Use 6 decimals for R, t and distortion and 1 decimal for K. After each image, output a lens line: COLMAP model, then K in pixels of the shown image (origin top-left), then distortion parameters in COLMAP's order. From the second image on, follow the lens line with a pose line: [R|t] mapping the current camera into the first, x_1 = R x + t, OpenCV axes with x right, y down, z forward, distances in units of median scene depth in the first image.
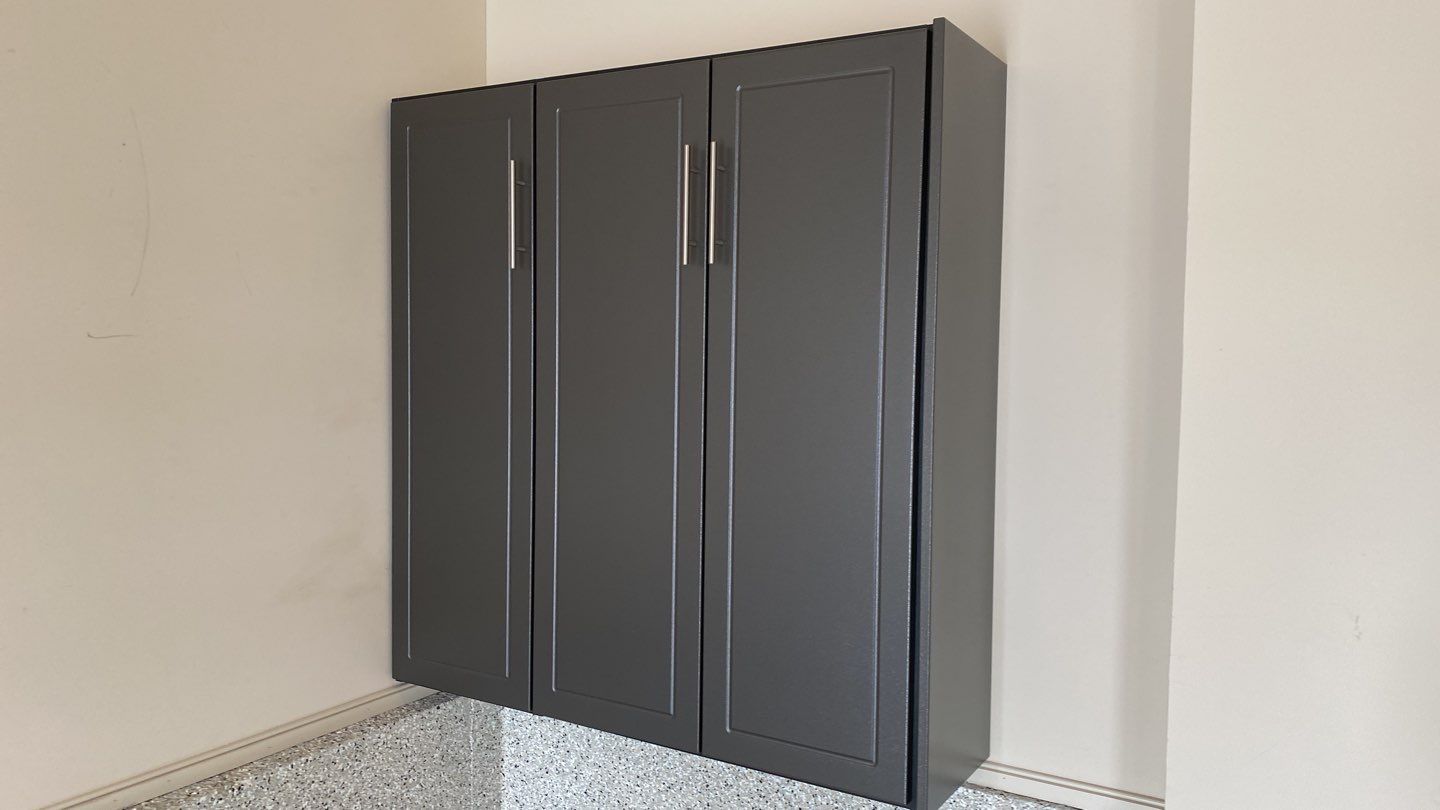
lens RADIAL K [[1123.4, 0, 693.6], [0, 1123.4, 422.8], [0, 0, 1]] dist [-0.003956, -0.004890]
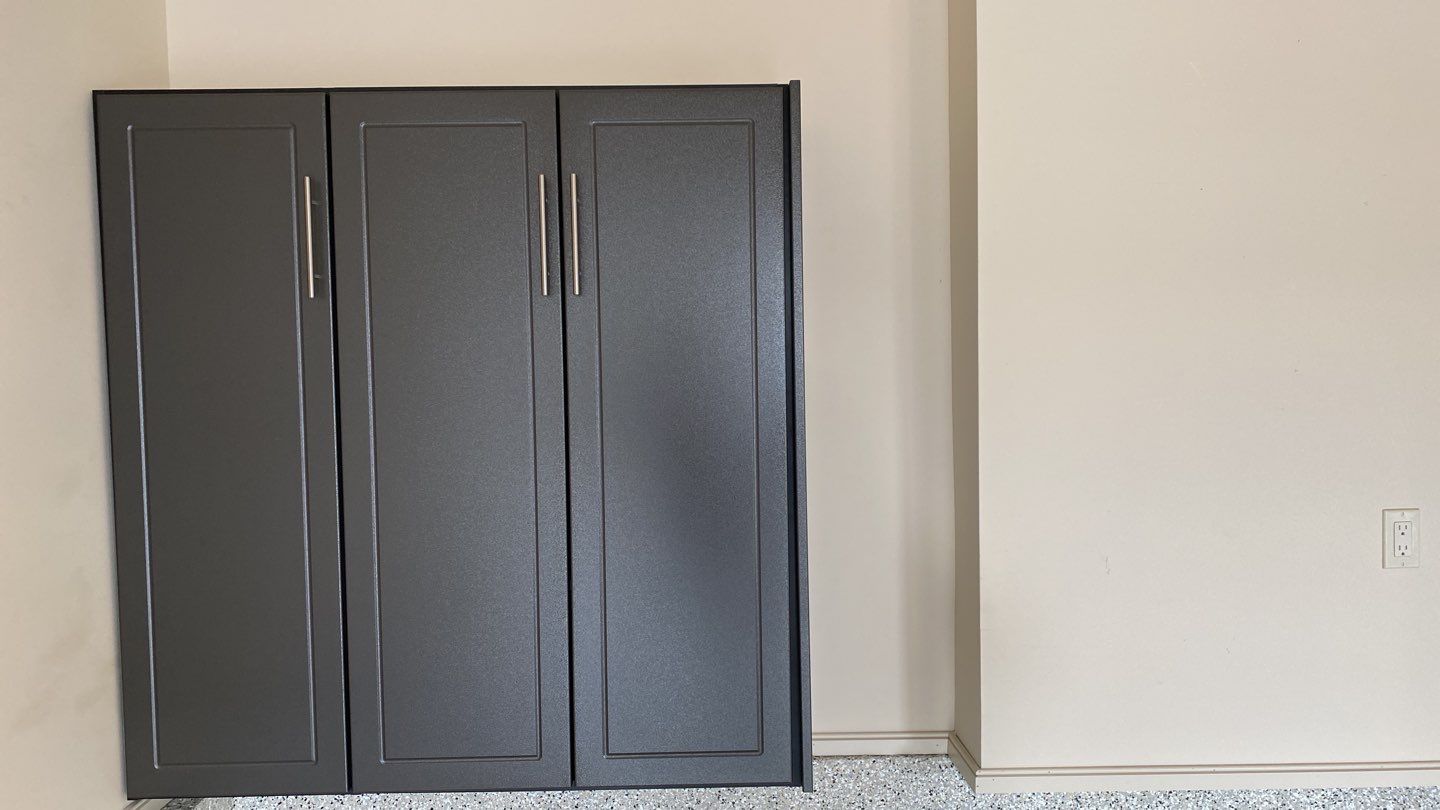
lens RADIAL K [[955.9, 0, 714.6], [0, 955.9, 405.9], [0, 0, 1]] dist [-0.008030, 0.000712]
pose [[0.837910, -0.049934, 0.543520, -0.314022], [0.067789, 0.997617, -0.012852, -0.022831], [-0.541583, 0.047613, 0.839298, 0.209385]]
